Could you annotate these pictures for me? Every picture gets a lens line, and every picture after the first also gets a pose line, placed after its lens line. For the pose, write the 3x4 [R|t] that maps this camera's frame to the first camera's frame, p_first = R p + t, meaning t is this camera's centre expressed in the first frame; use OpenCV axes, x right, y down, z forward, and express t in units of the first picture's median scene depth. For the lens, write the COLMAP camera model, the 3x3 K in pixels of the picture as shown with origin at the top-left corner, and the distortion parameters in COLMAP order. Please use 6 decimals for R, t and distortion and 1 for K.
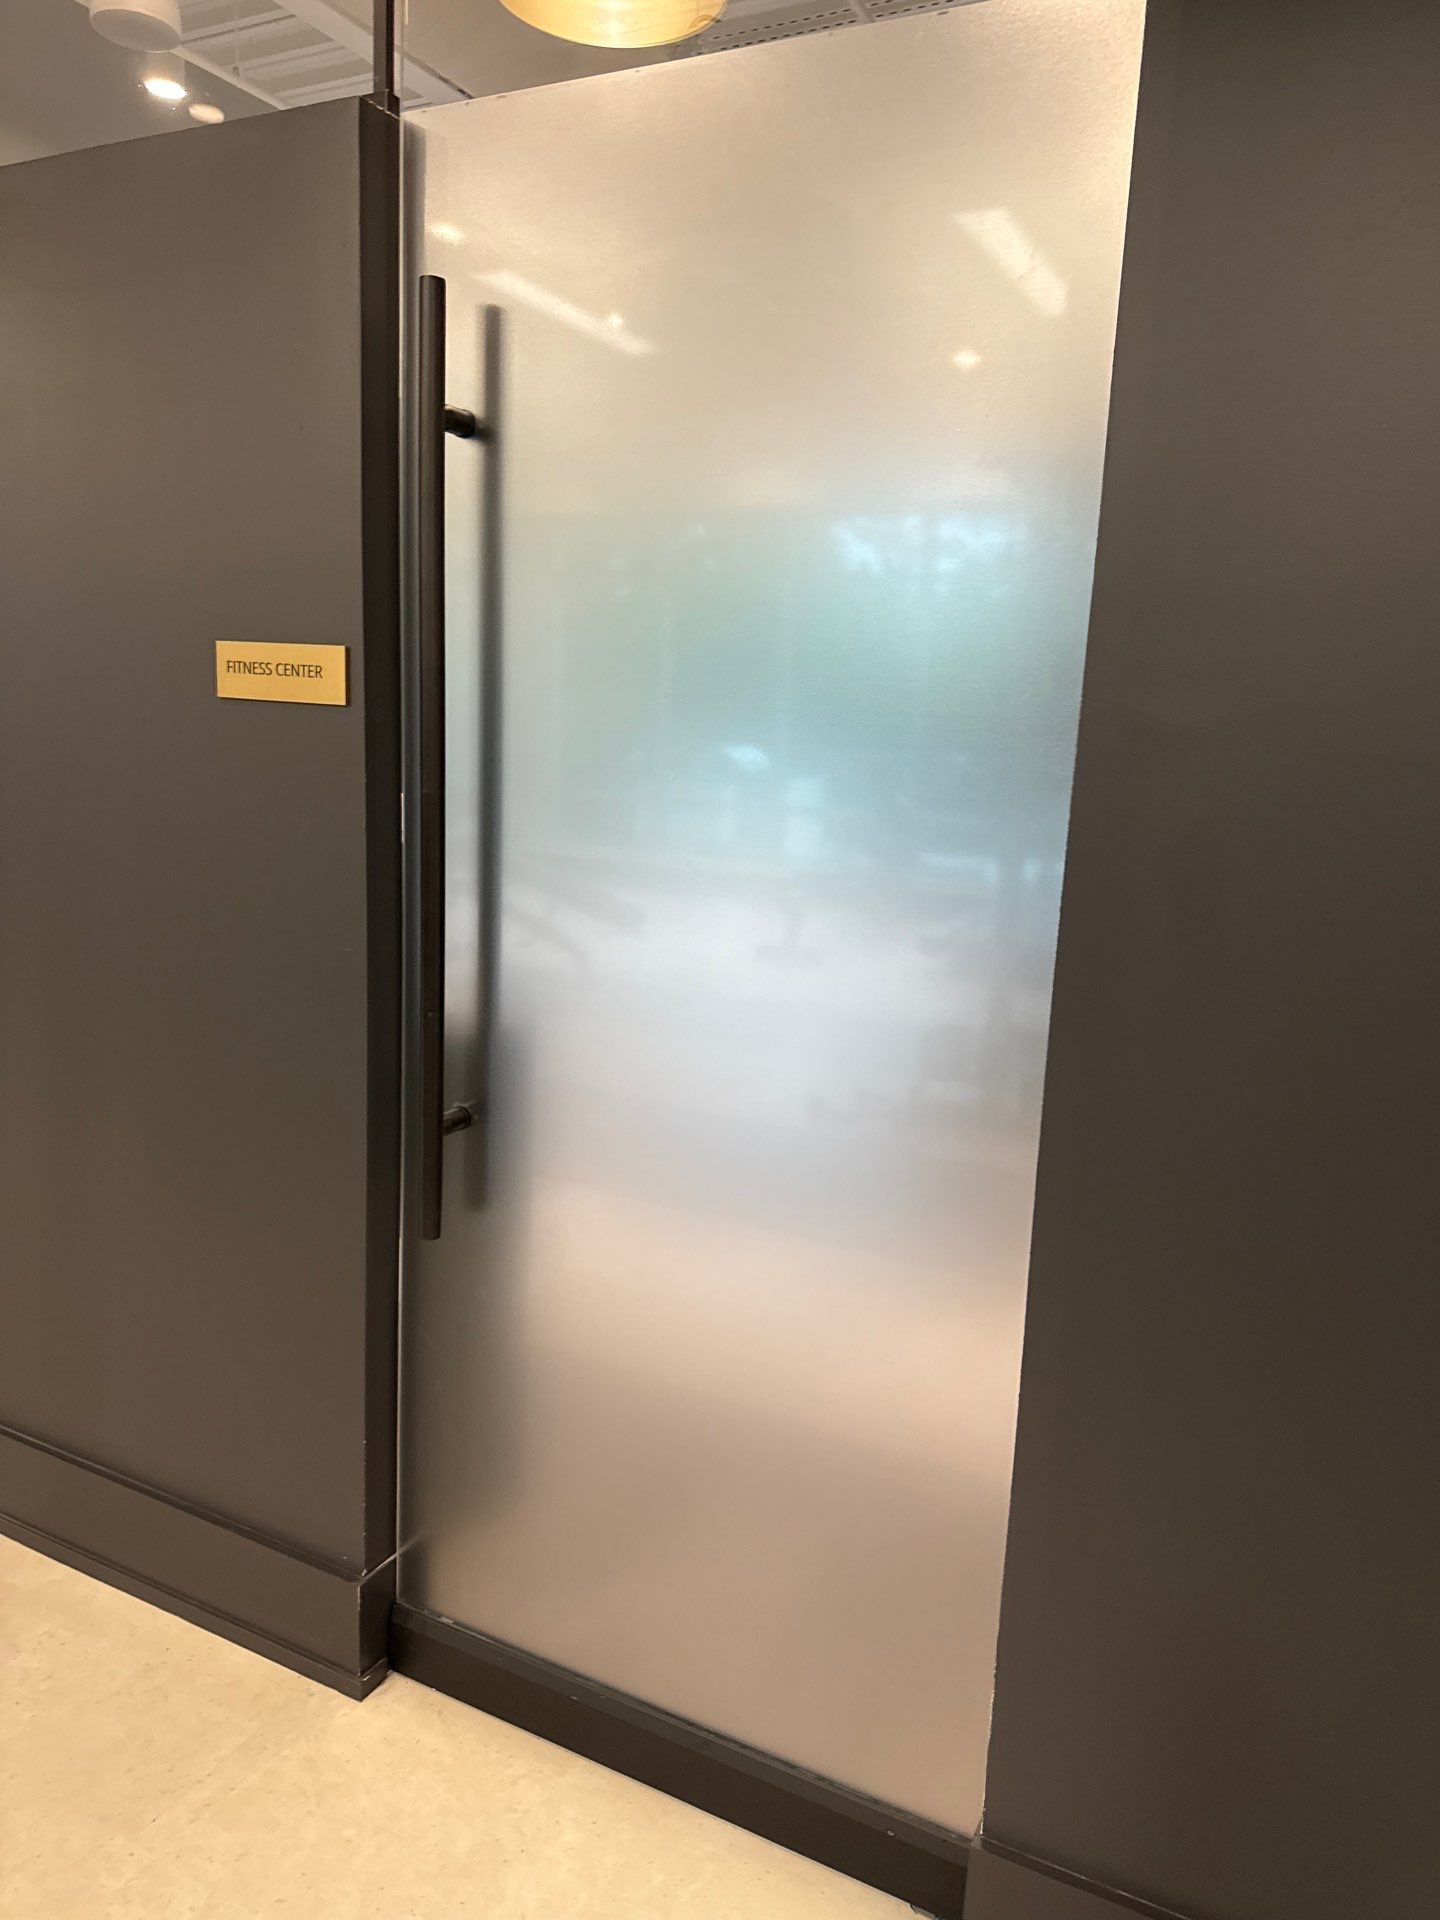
lens RADIAL K [[1361.8, 0, 709.1], [0, 1361.8, 951.5], [0, 0, 1]] dist [0.039403, -0.042922]
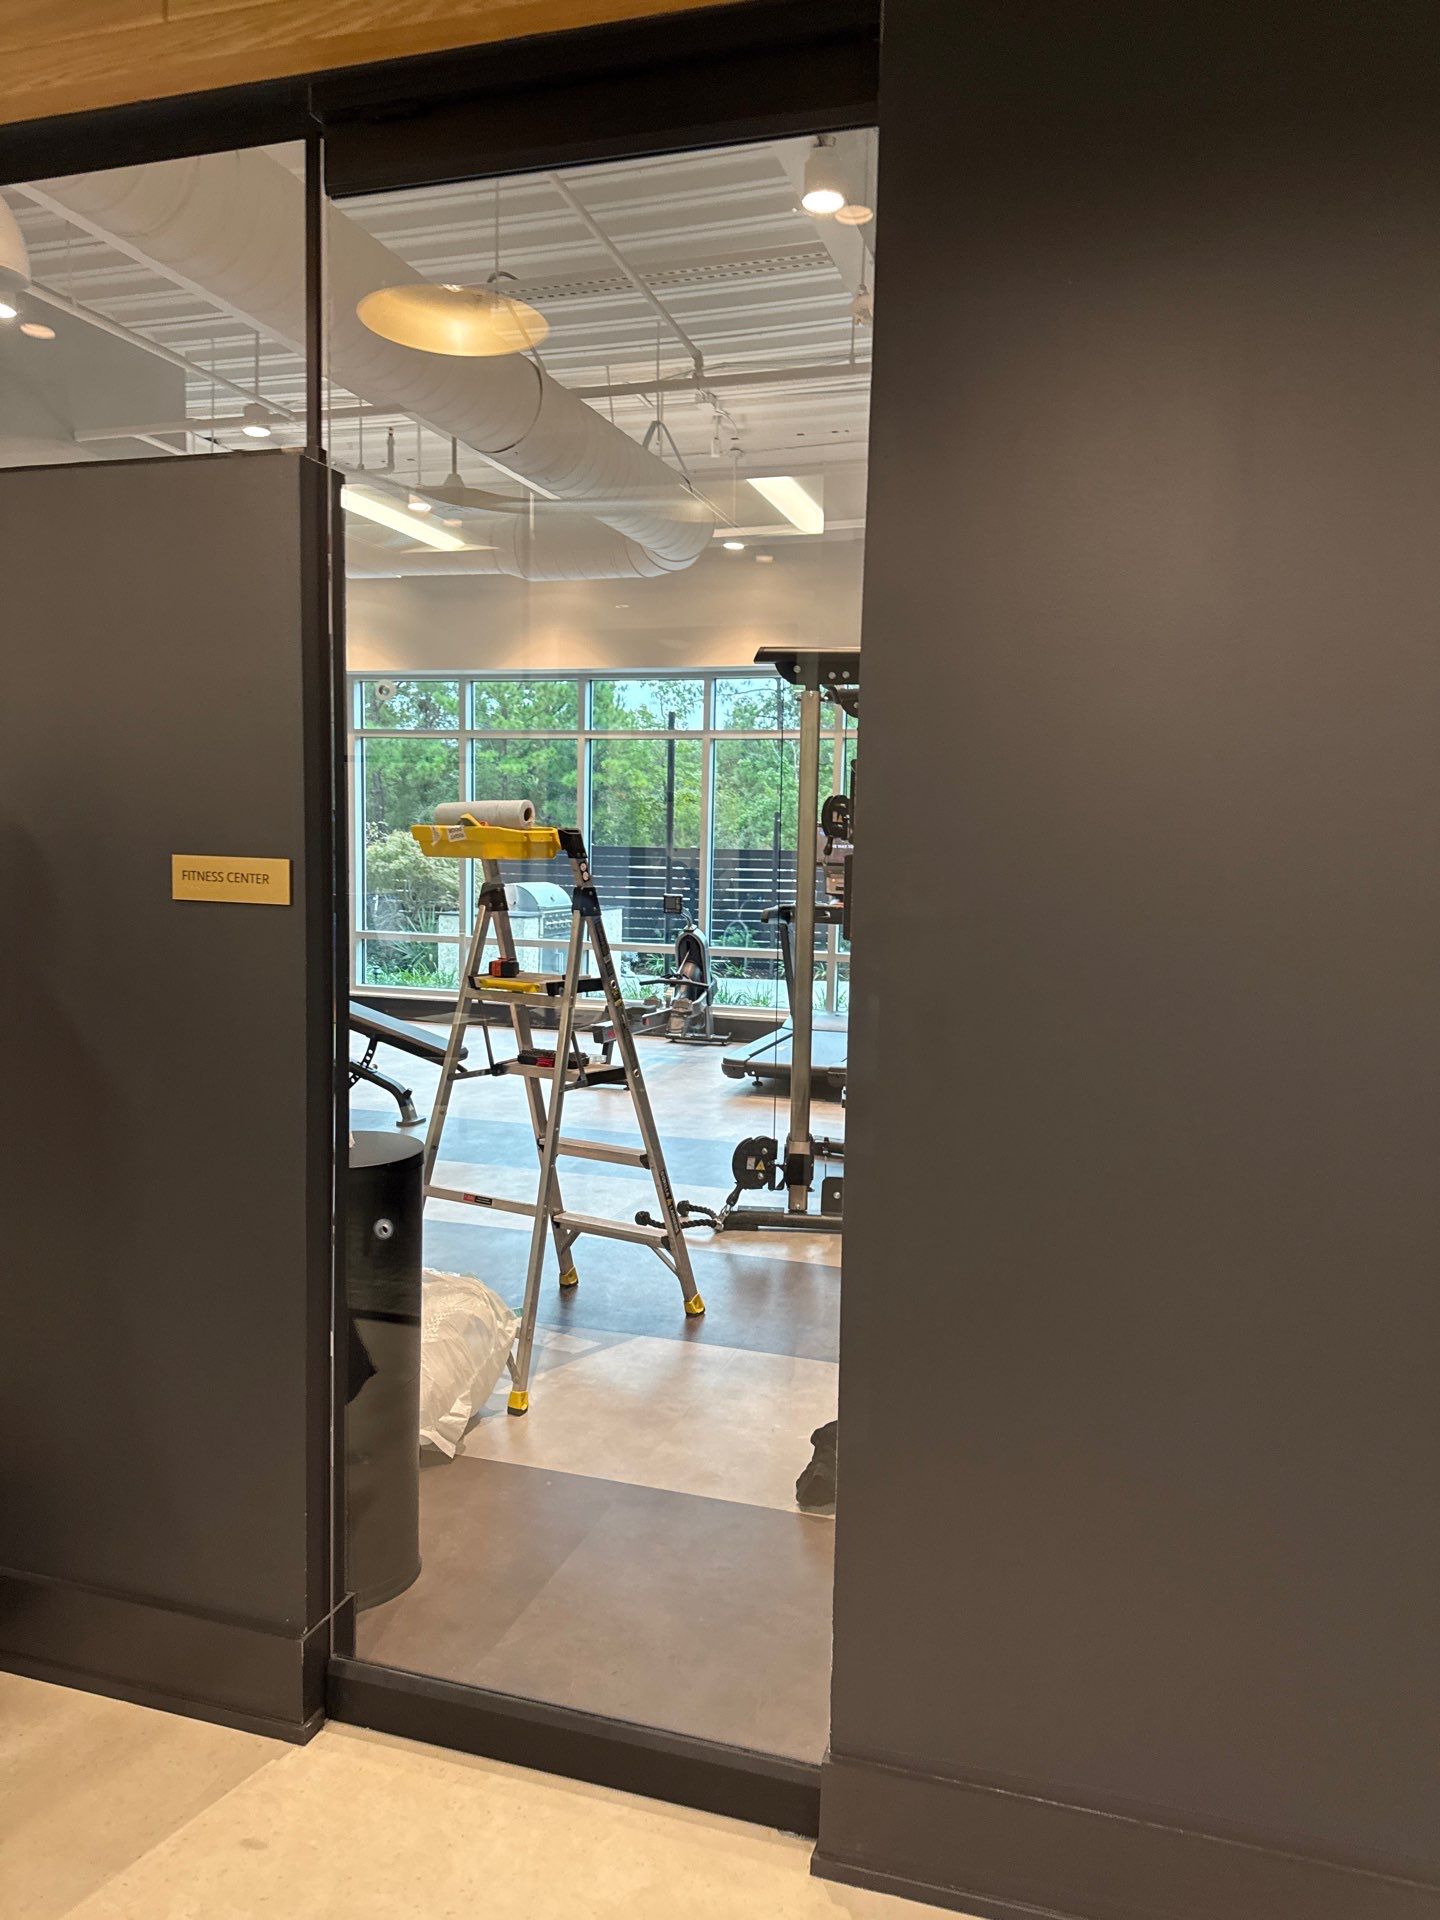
lens RADIAL K [[1361.8, 0, 709.1], [0, 1361.8, 951.5], [0, 0, 1]] dist [0.039403, -0.042922]
pose [[0.987445, -0.034811, 0.154082, -0.075481], [0.049163, 0.994697, -0.090338, -0.003835], [-0.150120, 0.096779, 0.983920, -0.286824]]
